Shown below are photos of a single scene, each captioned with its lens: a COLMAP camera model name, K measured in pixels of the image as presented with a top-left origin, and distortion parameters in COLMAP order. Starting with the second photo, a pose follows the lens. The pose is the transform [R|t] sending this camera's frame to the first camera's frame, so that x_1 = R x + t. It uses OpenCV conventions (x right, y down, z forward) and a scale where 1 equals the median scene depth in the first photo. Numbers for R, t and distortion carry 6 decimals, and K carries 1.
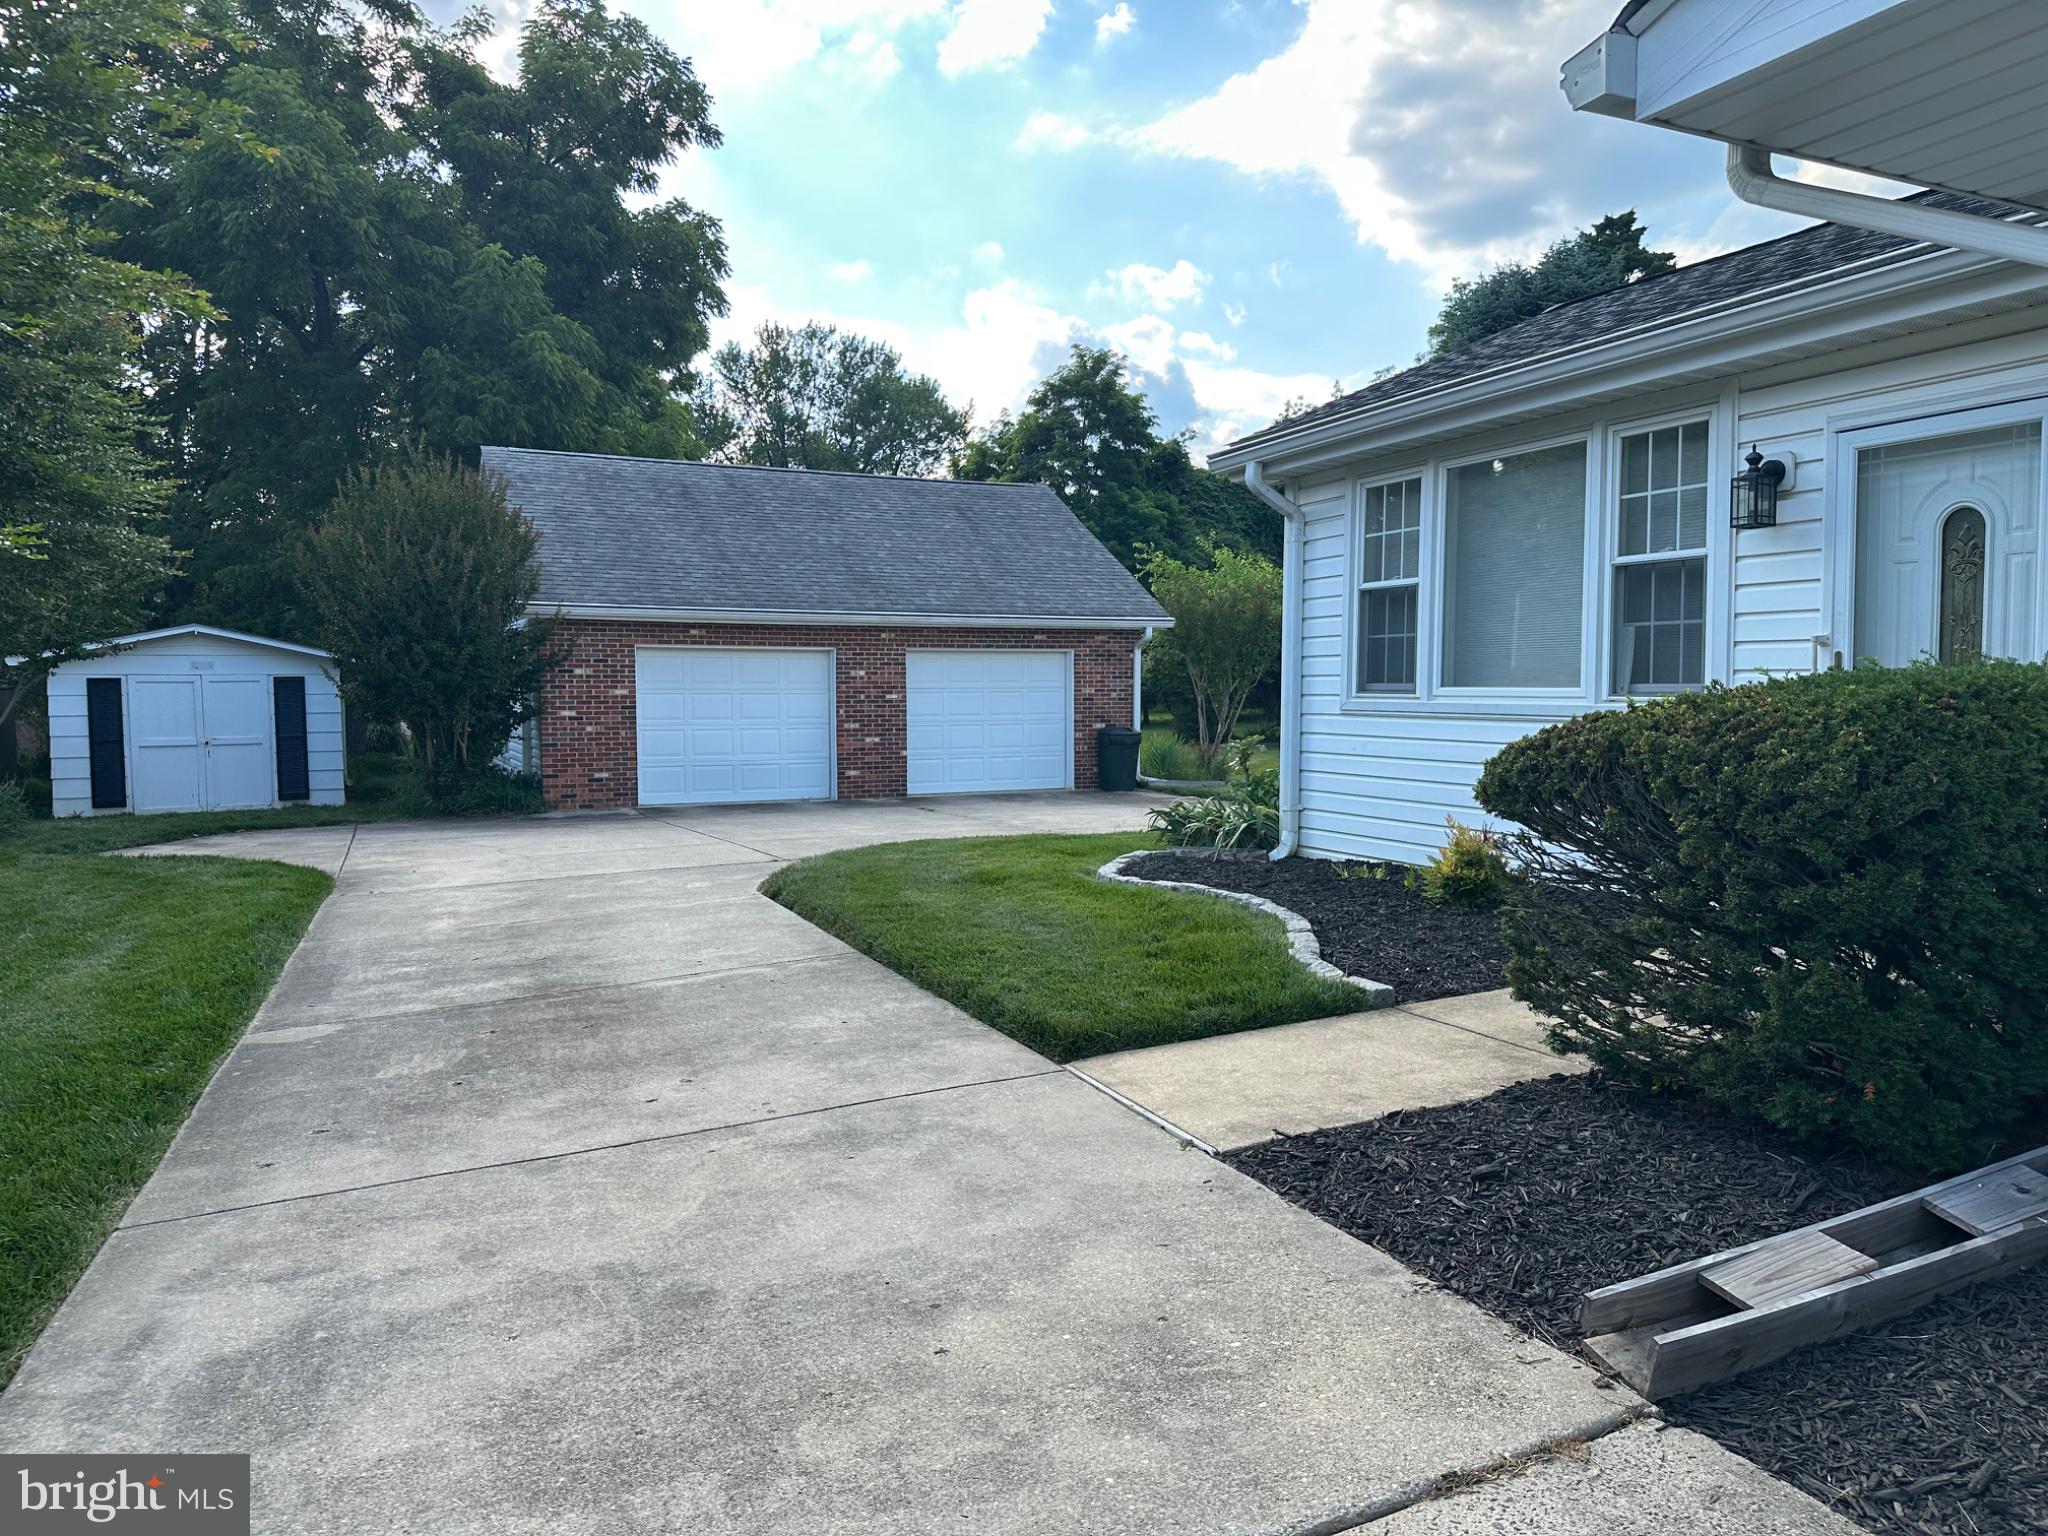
lens RADIAL K [[1450.2, 0, 1033.3], [0, 1450.2, 753.8], [0, 0, 1]] dist [0.080517, -0.122063]
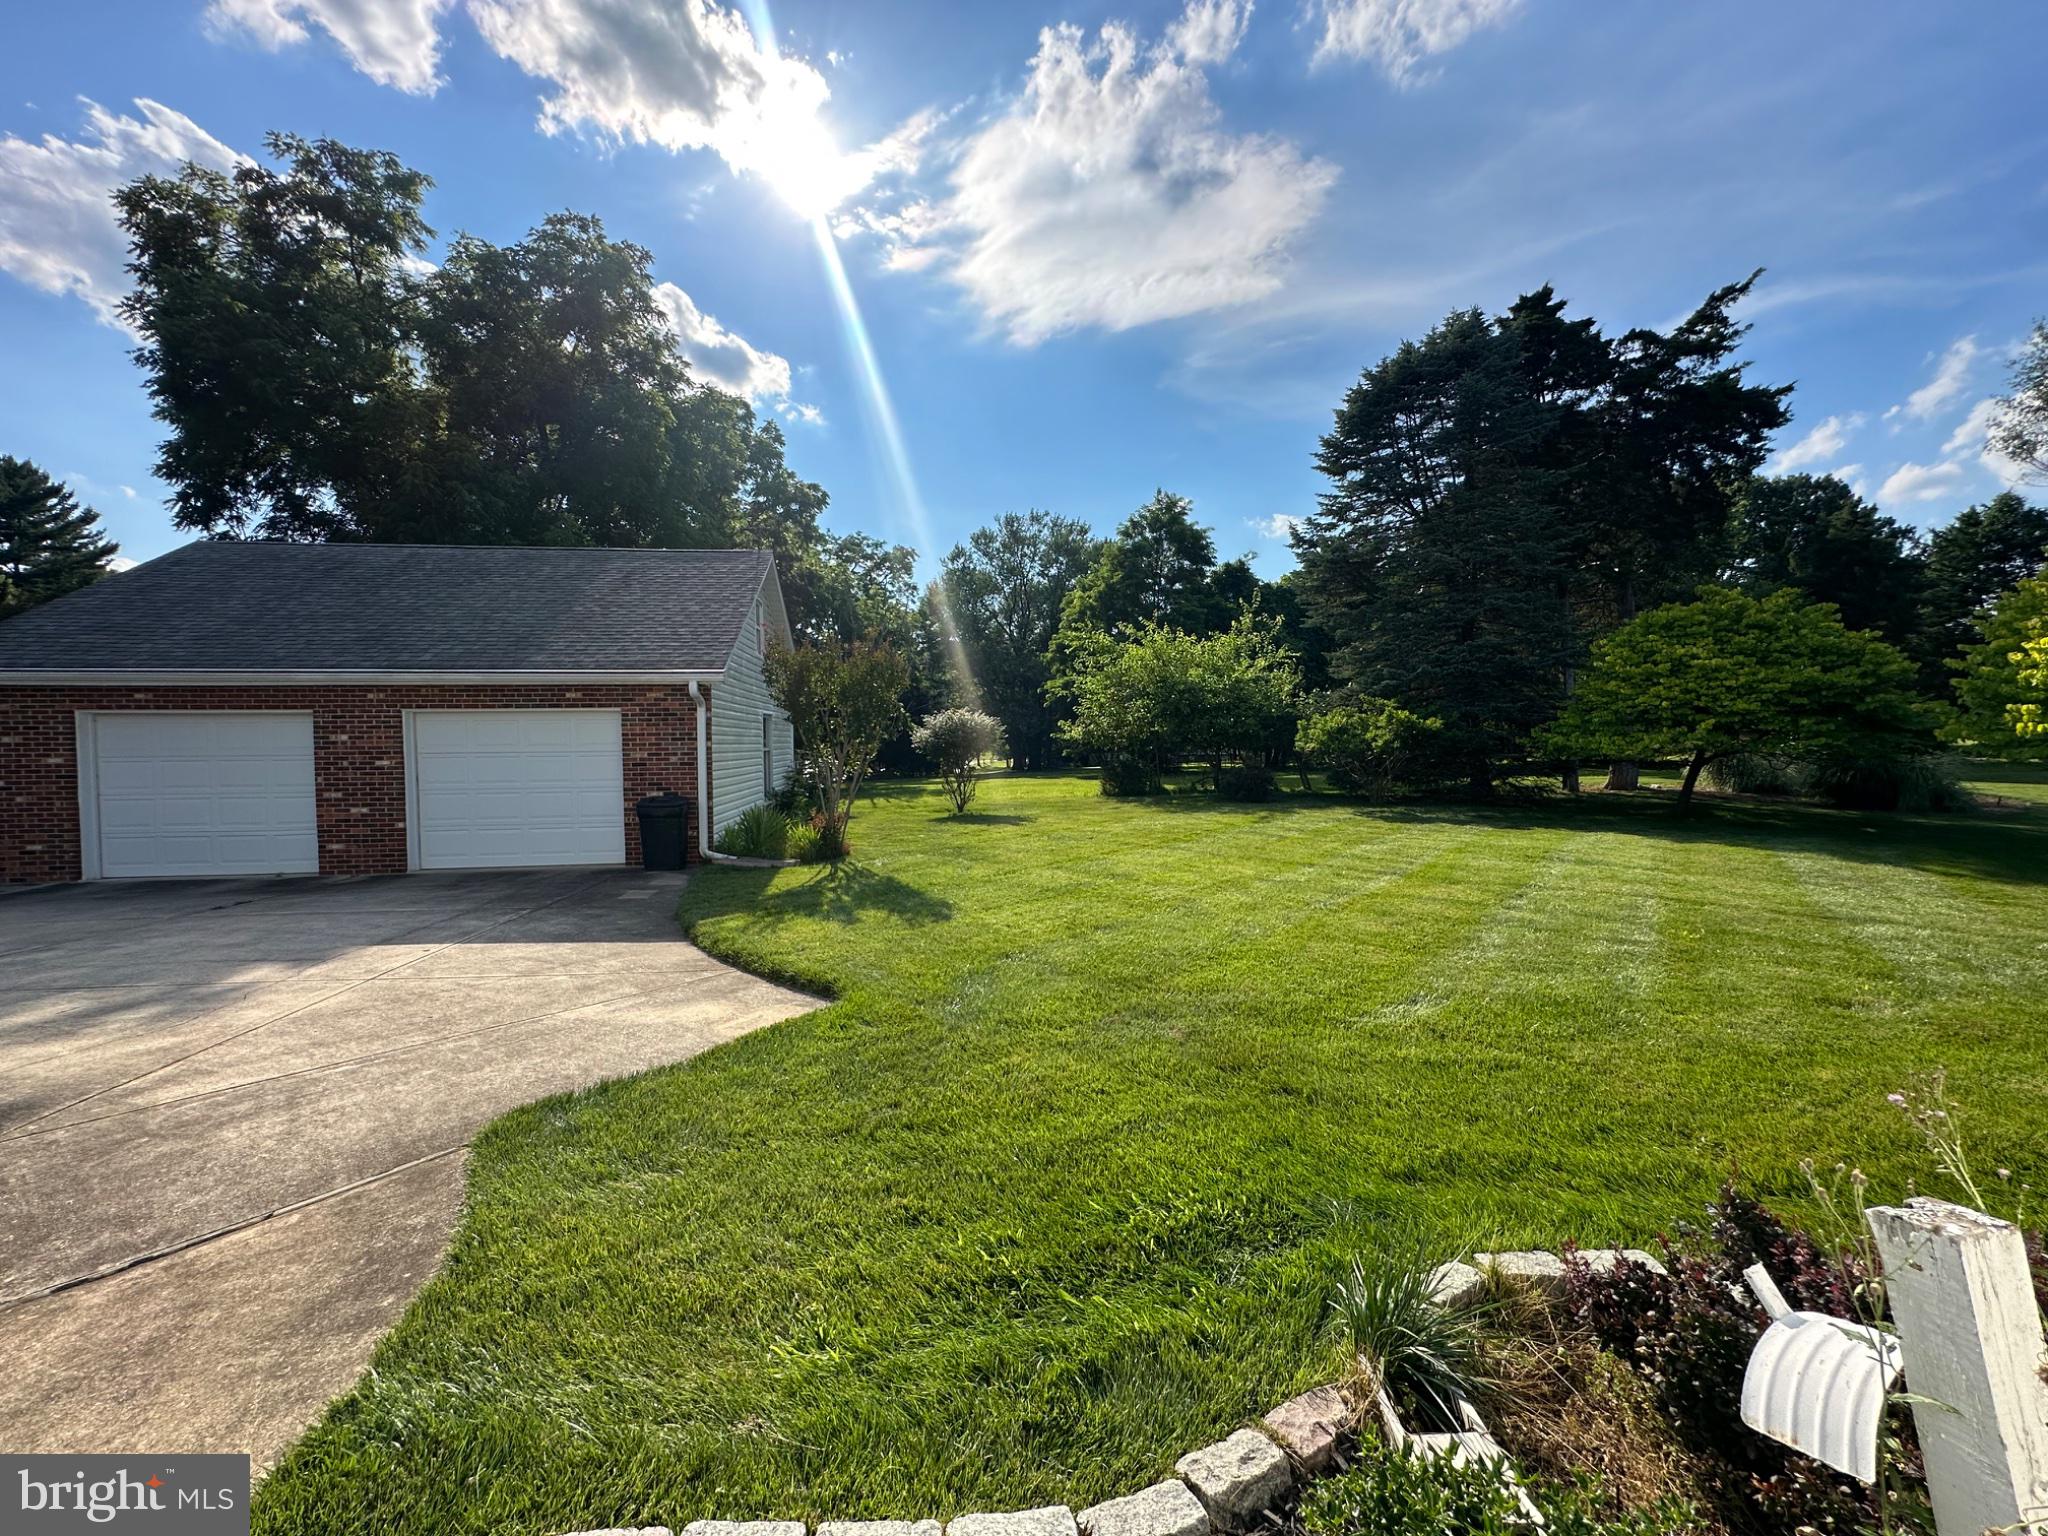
lens RADIAL K [[819.9, 0, 1029.1], [0, 819.9, 762.0], [0, 0, 1]] dist [-0.005134, 0.000061]
pose [[0.949933, 0.000362, -0.312454, 1.020377], [-0.006638, 0.999797, -0.019020, -0.074310], [0.312384, 0.020142, 0.949742, 1.447877]]
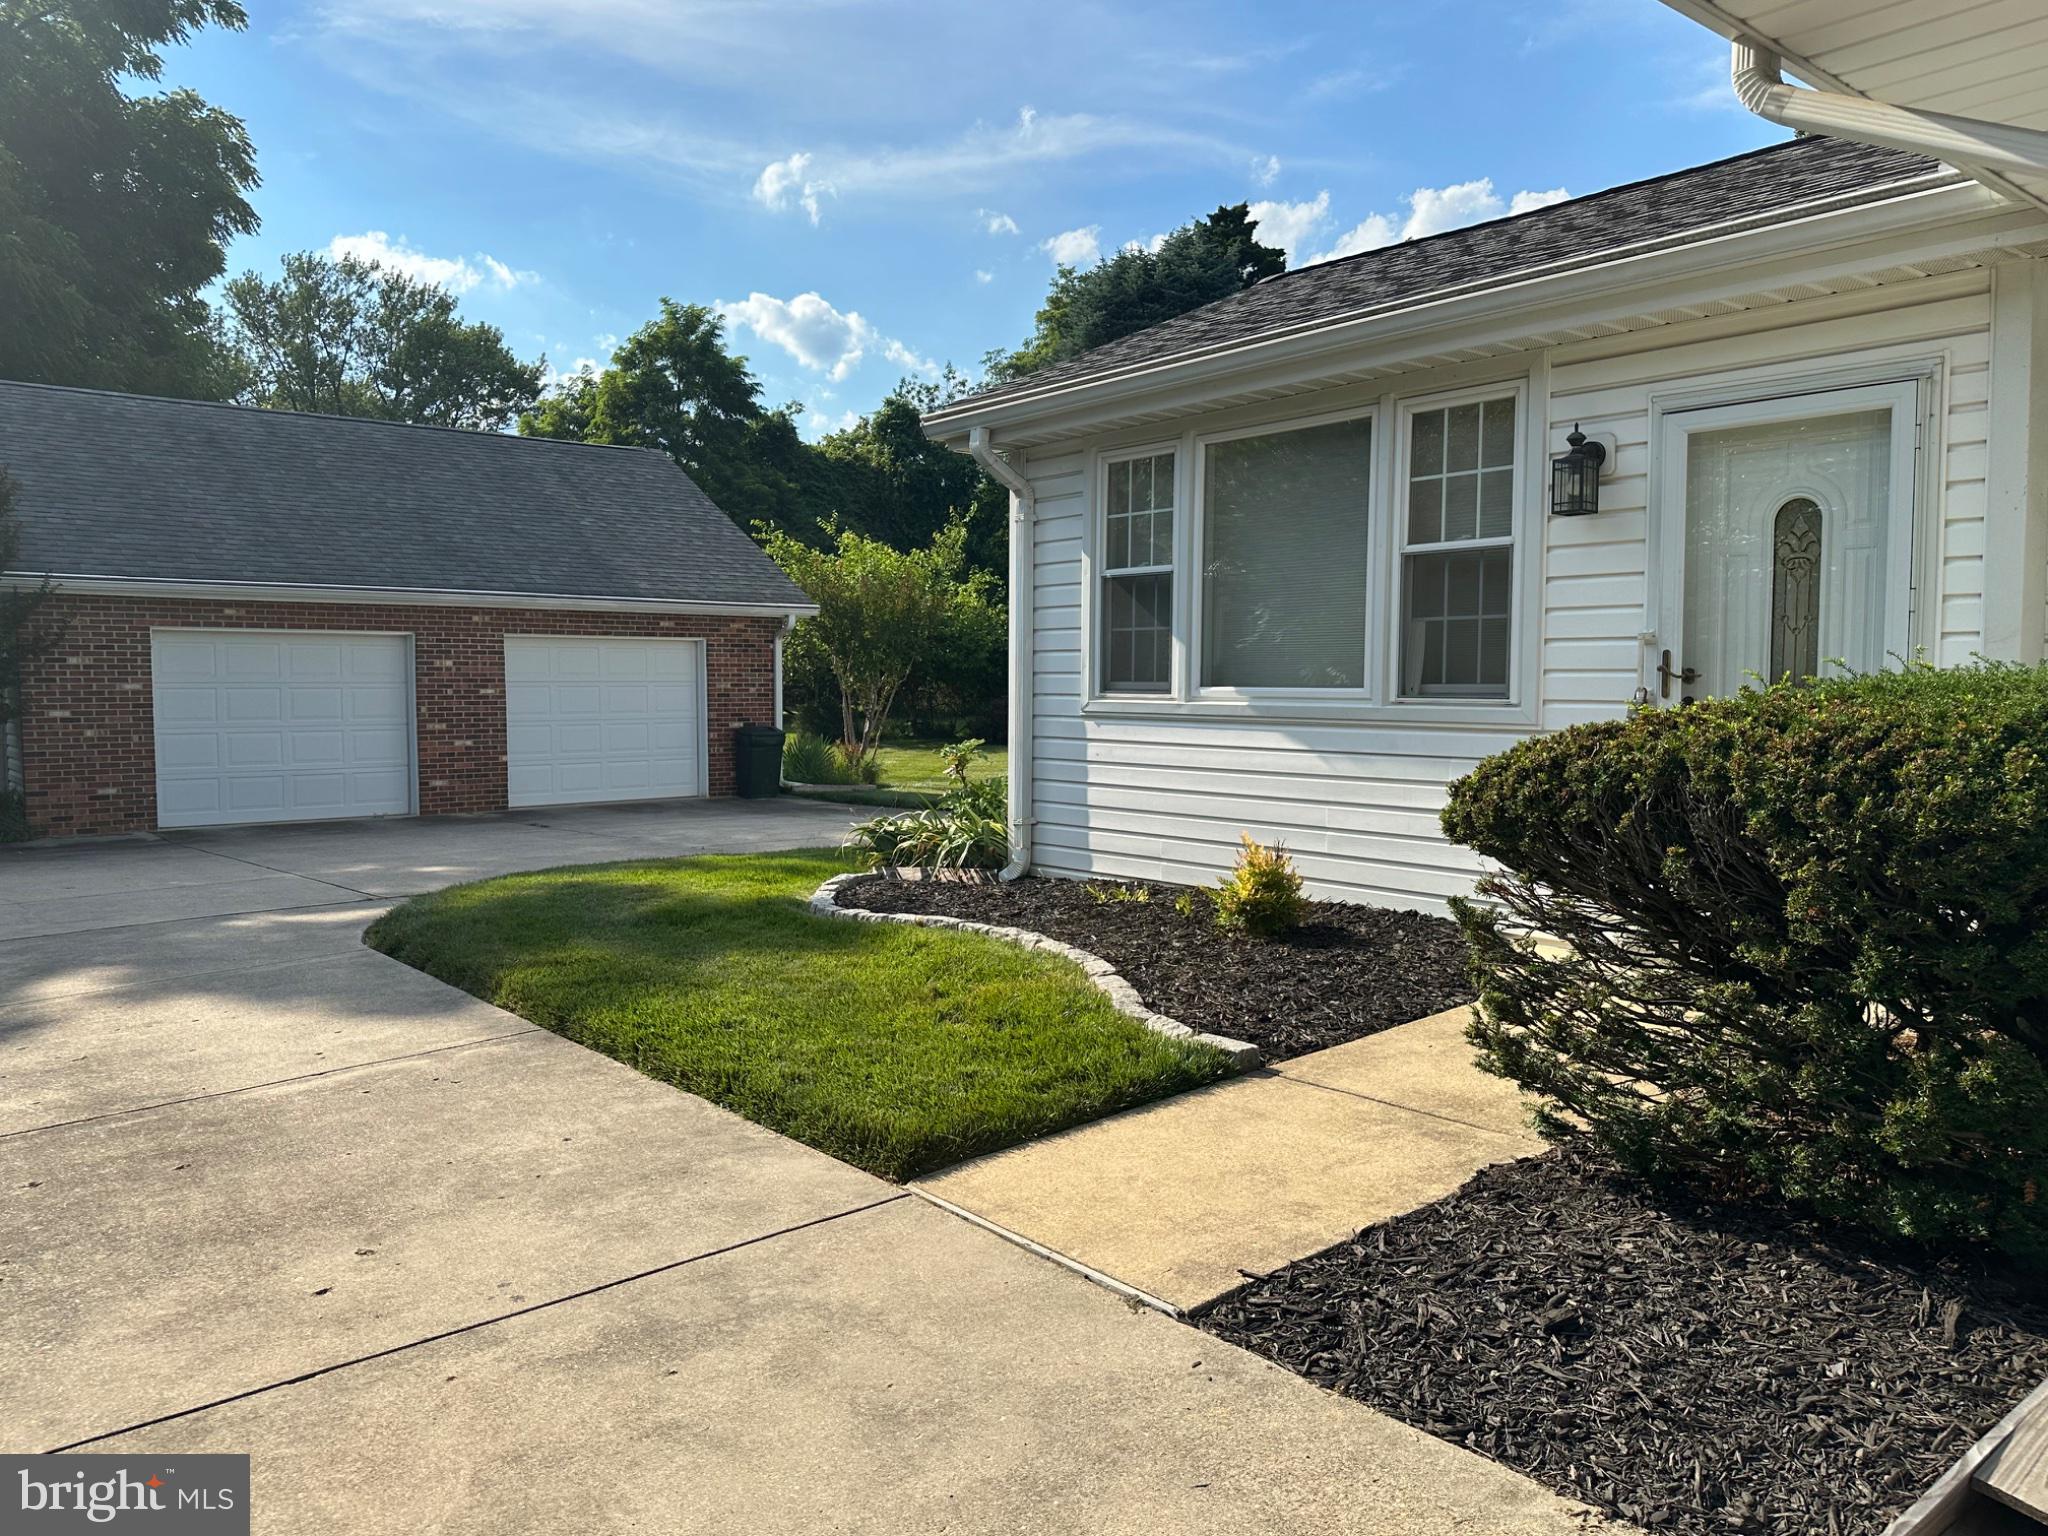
lens RADIAL K [[1532.8, 0, 1035.9], [0, 1532.8, 763.6], [0, 0, 1]] dist [0.032597, -0.050816]
pose [[0.963290, -0.012843, 0.268155, -0.067940], [0.010291, 0.999887, 0.010922, -0.008675], [-0.268266, -0.007761, 0.963314, 0.111686]]
